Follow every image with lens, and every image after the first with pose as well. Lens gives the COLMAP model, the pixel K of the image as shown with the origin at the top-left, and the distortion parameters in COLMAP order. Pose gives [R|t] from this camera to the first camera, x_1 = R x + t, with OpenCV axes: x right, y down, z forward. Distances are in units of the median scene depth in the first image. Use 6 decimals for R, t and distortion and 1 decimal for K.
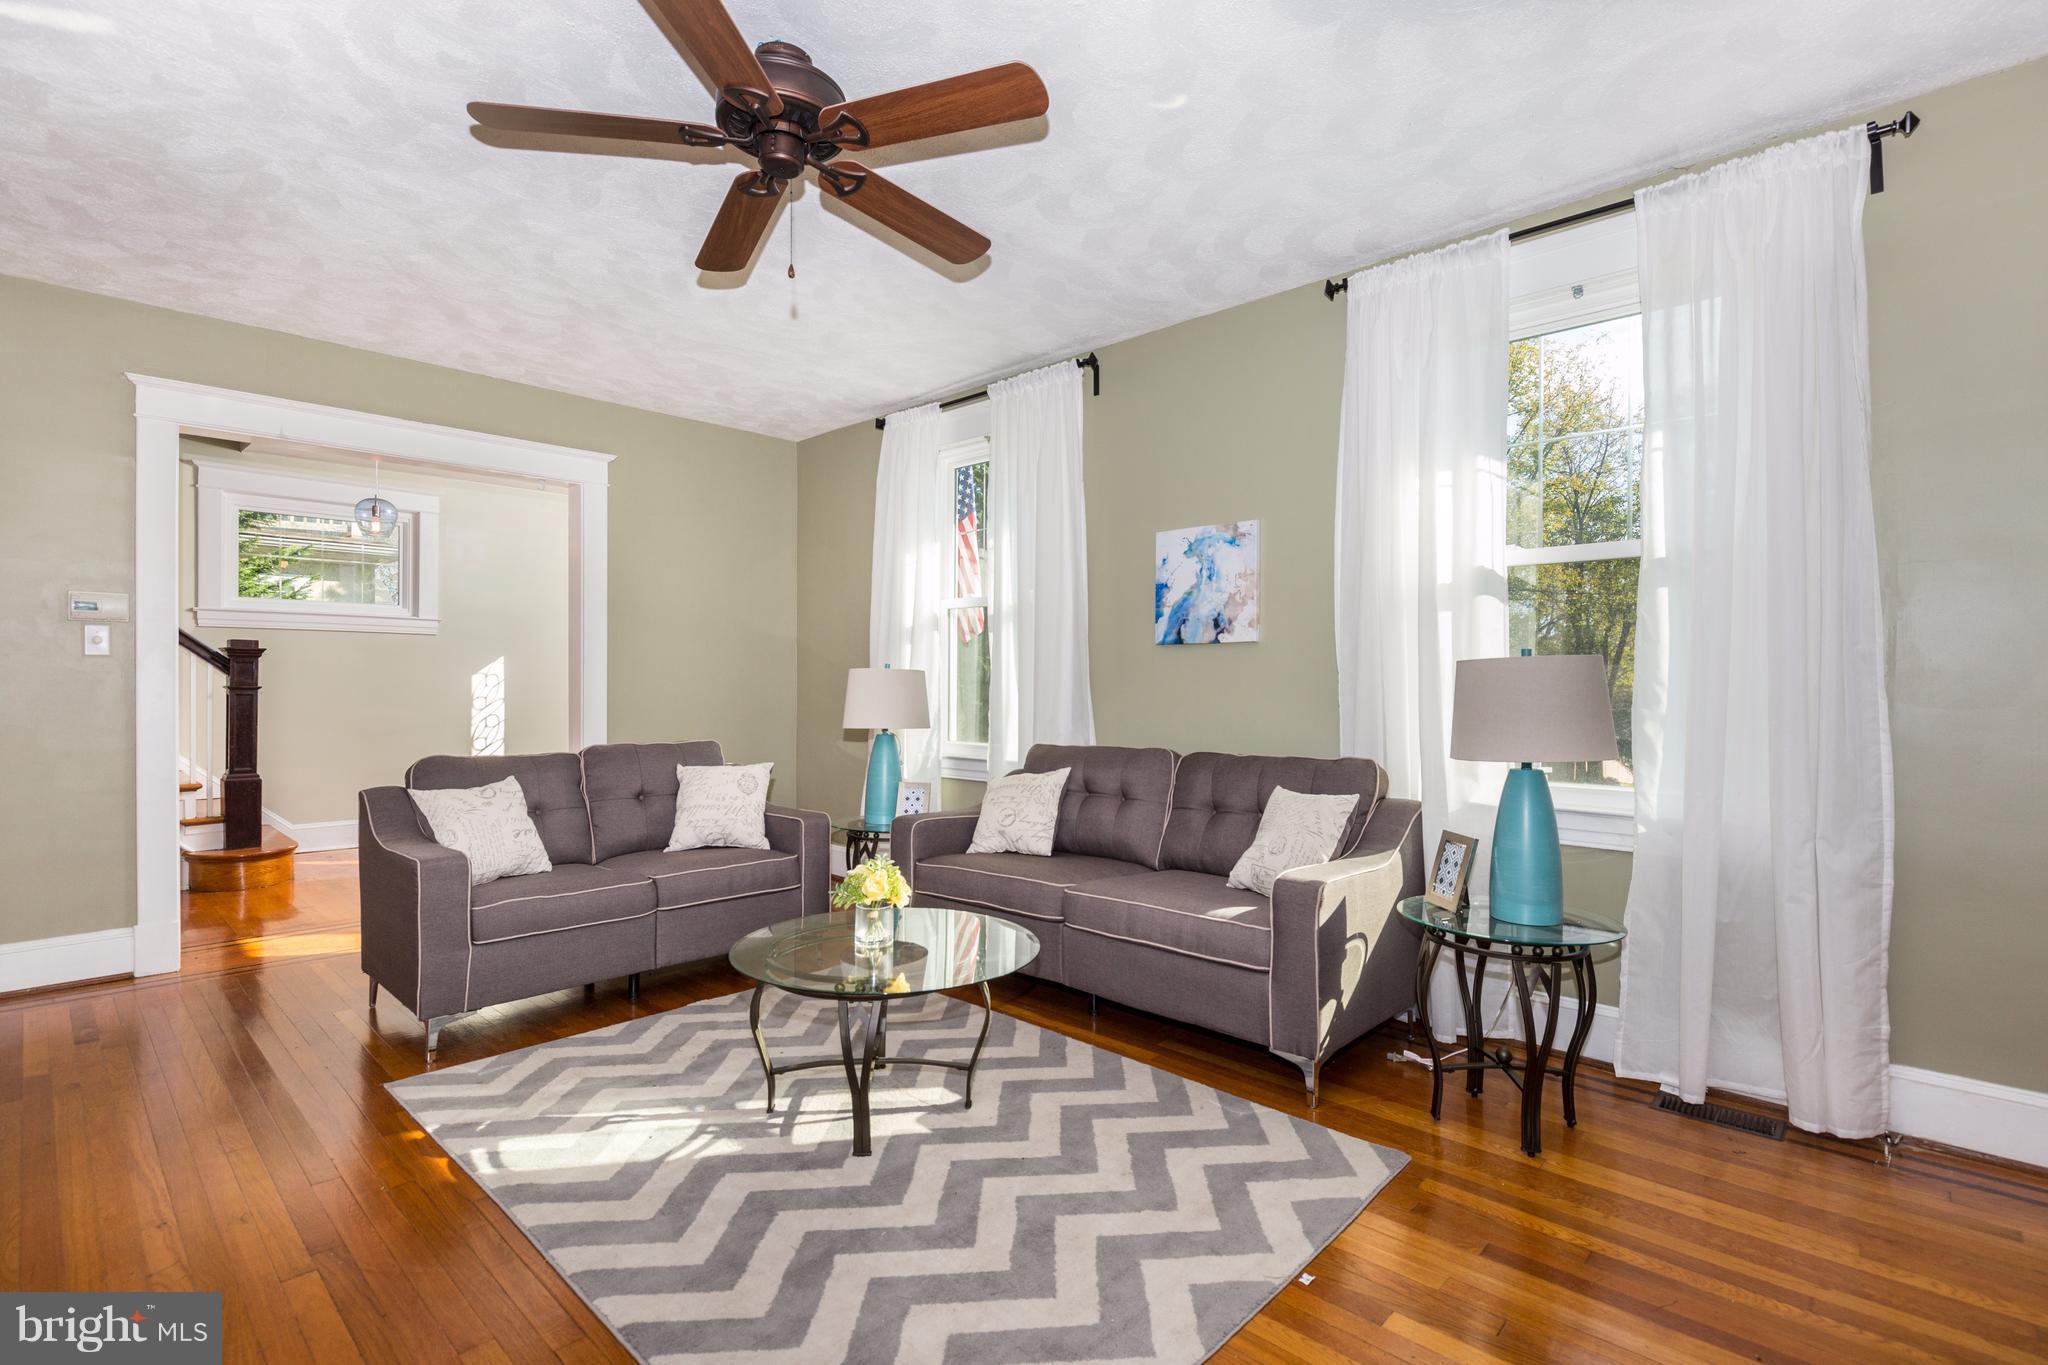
lens RADIAL K [[925.0, 0, 1032.2], [0, 925.0, 688.2], [0, 0, 1]] dist [0.014201, -0.000781]
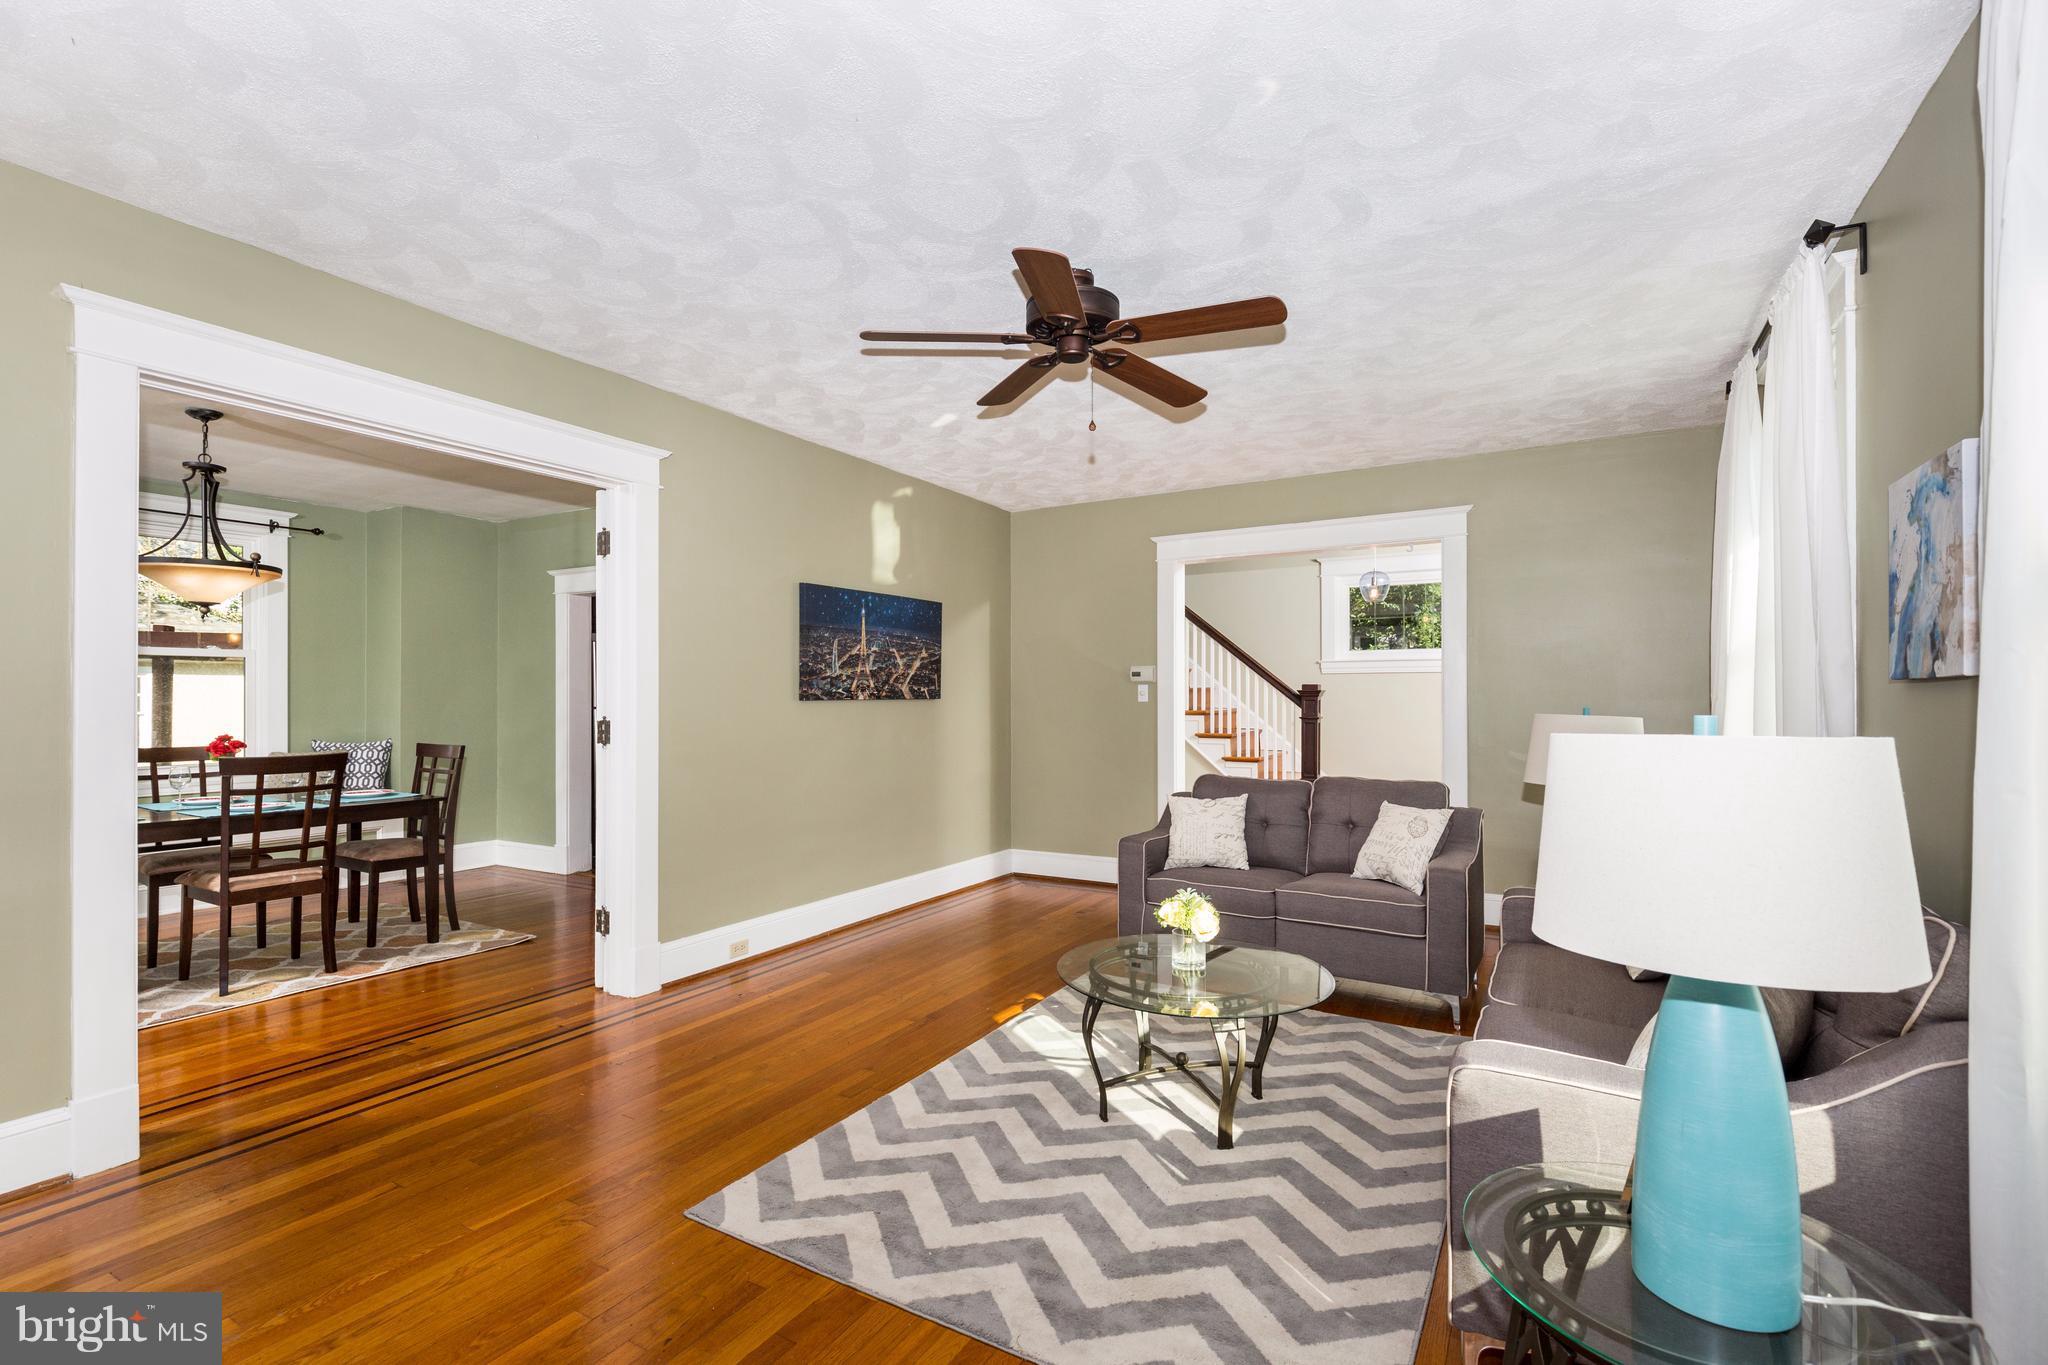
lens RADIAL K [[925.0, 0, 1039.8], [0, 925.0, 694.5], [0, 0, 1]] dist [0.014201, -0.000781]
pose [[0.254263, -0.007147, -0.967109, 0.591441], [-0.005716, 0.999944, -0.008893, -0.030899], [0.967118, 0.007789, 0.254208, 0.356697]]
